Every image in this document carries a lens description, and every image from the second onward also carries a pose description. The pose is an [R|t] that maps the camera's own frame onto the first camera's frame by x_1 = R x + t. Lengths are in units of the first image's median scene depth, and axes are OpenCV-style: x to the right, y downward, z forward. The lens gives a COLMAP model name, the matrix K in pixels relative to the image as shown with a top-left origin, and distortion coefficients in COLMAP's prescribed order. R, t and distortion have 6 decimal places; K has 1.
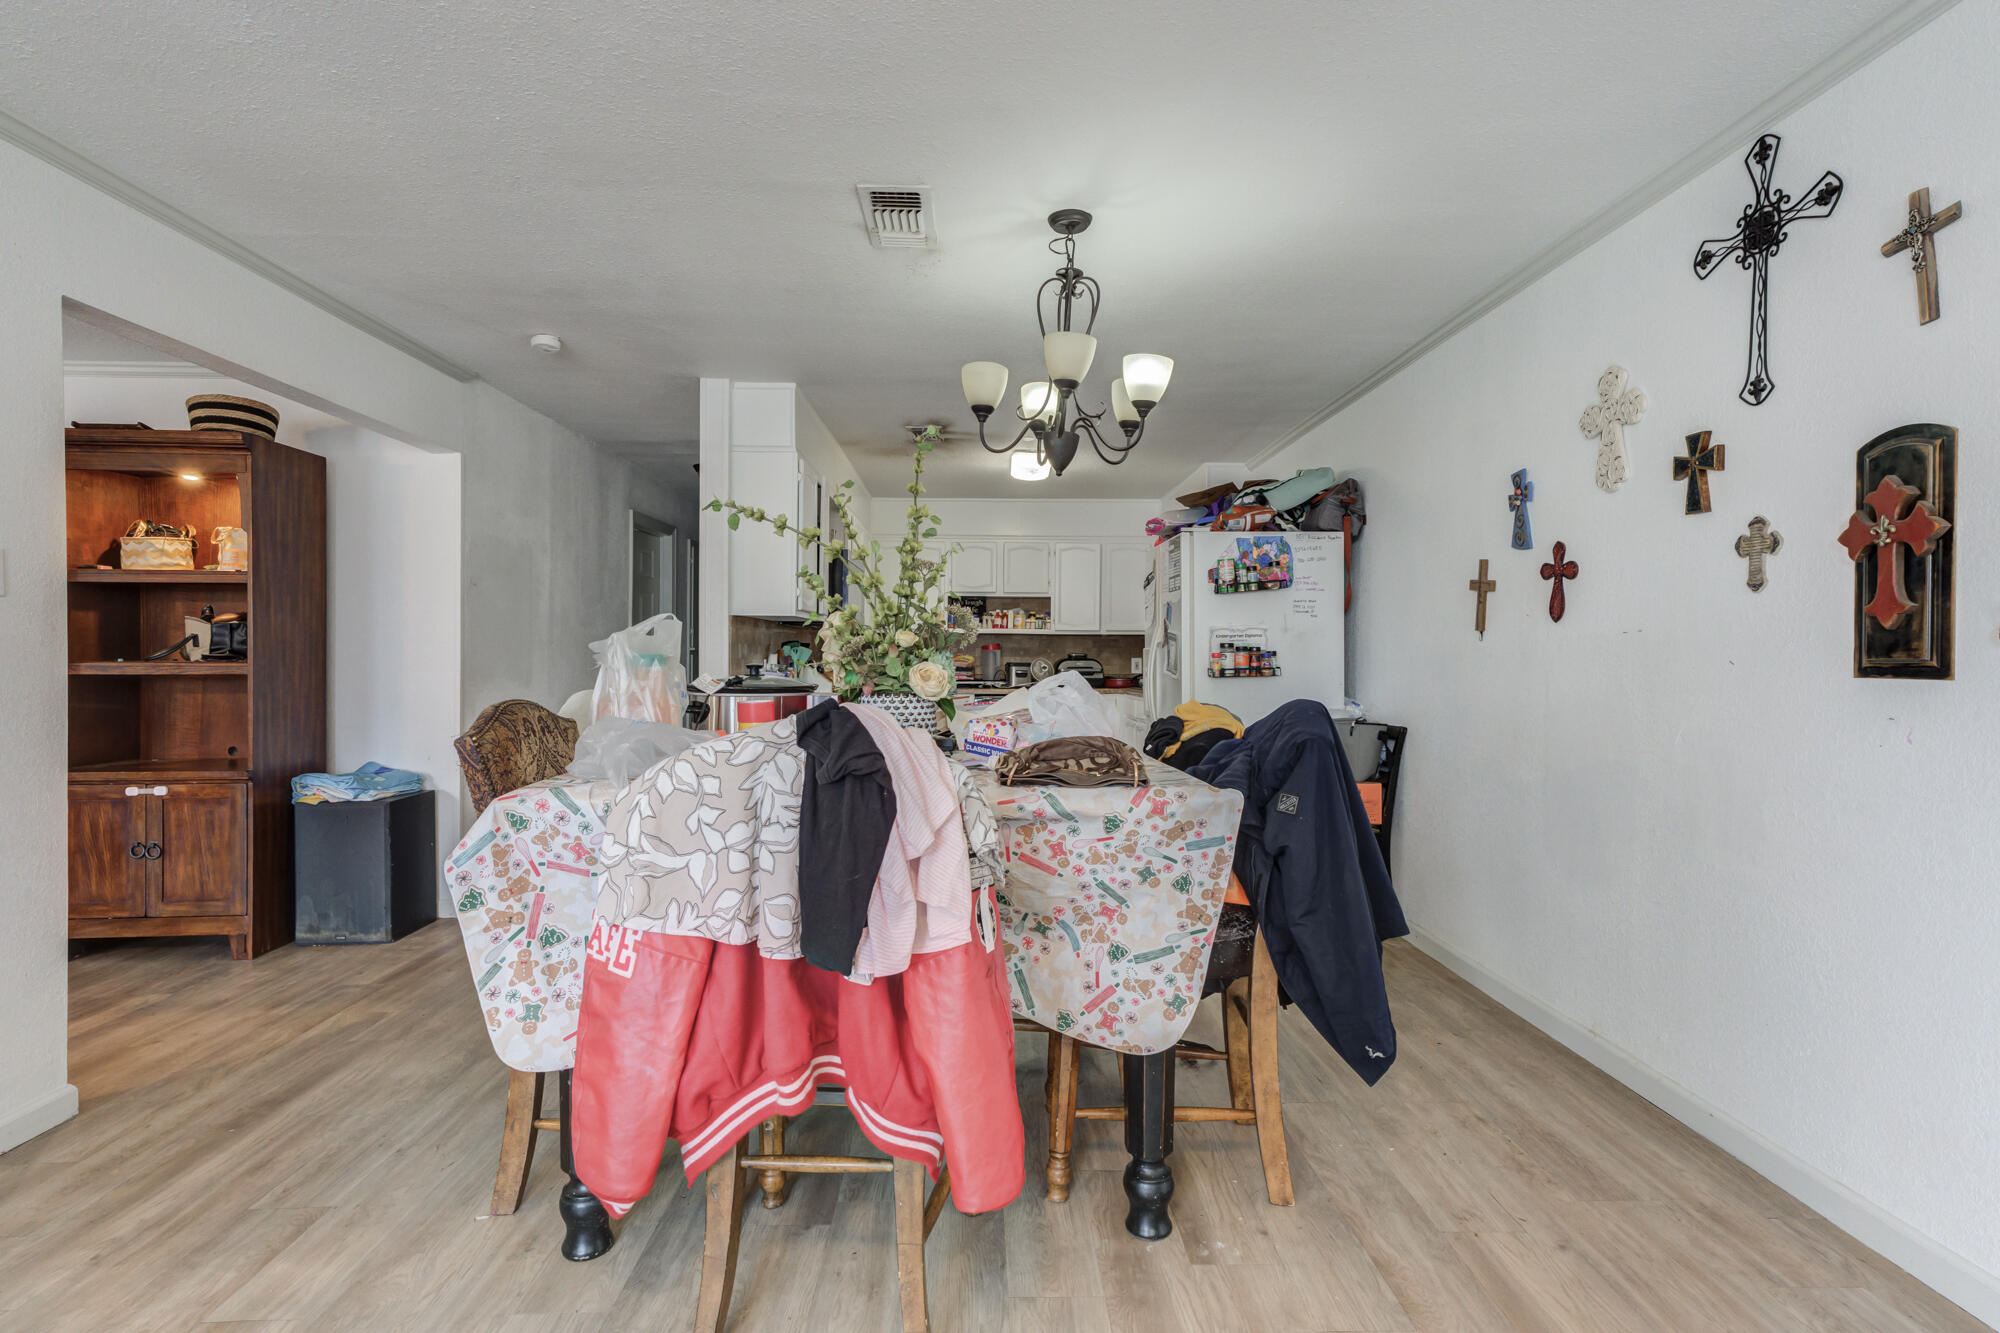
lens RADIAL K [[1023.8, 0, 1004.6], [0, 1023.8, 659.1], [0, 0, 1]] dist [0.014606, 0.002923]
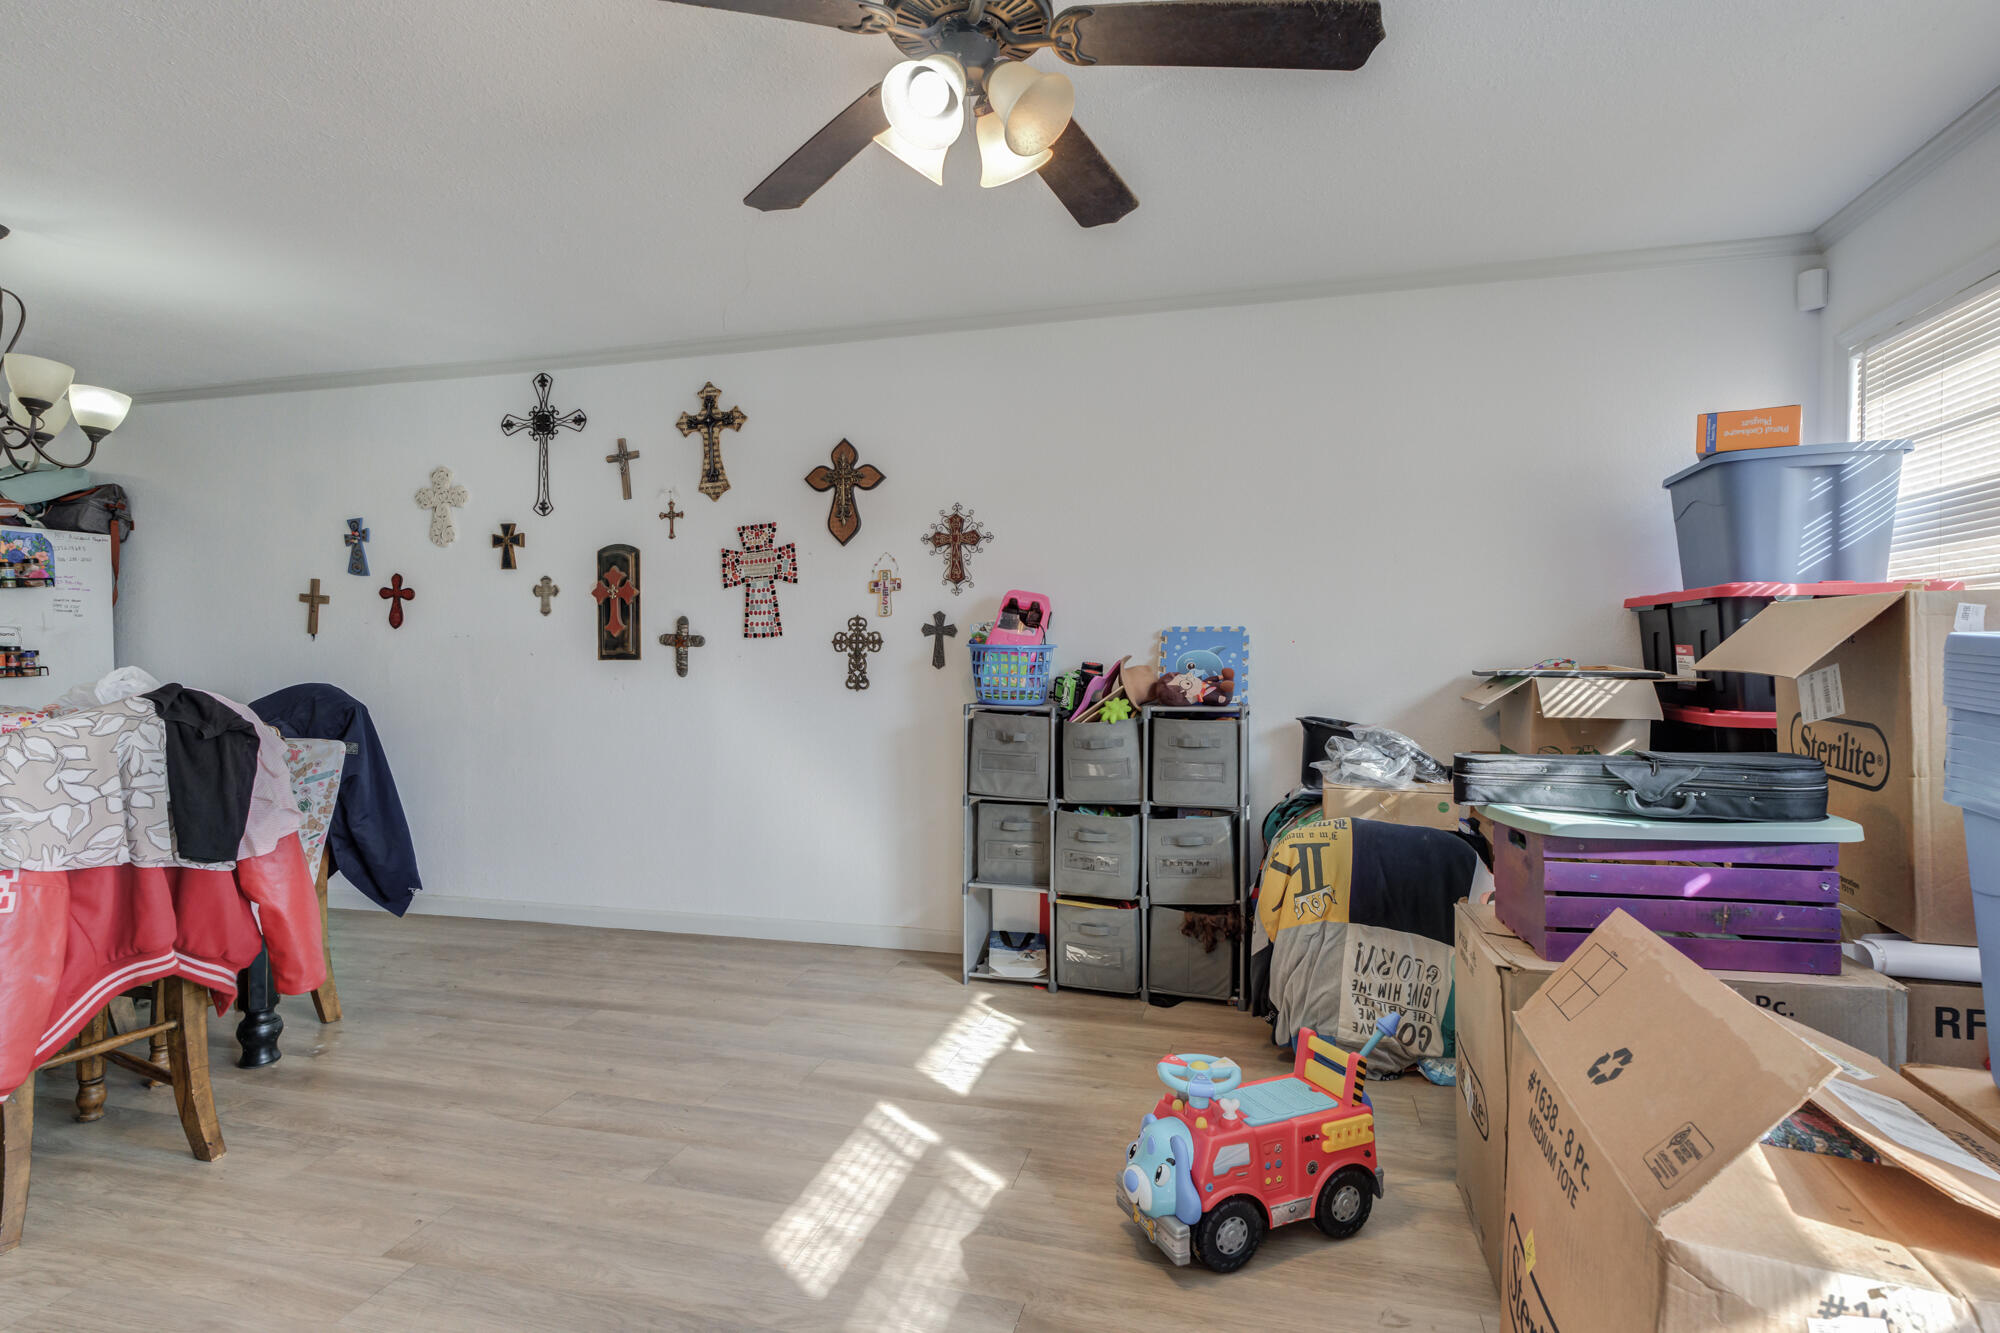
lens RADIAL K [[1023.8, 0, 1005.3], [0, 1023.8, 662.7], [0, 0, 1]] dist [0.014606, 0.002923]
pose [[0.302464, -0.017663, 0.952997, -0.855593], [0.013050, 0.999811, 0.014389, 0.003526], [-0.953072, 0.008084, 0.302637, -0.381991]]
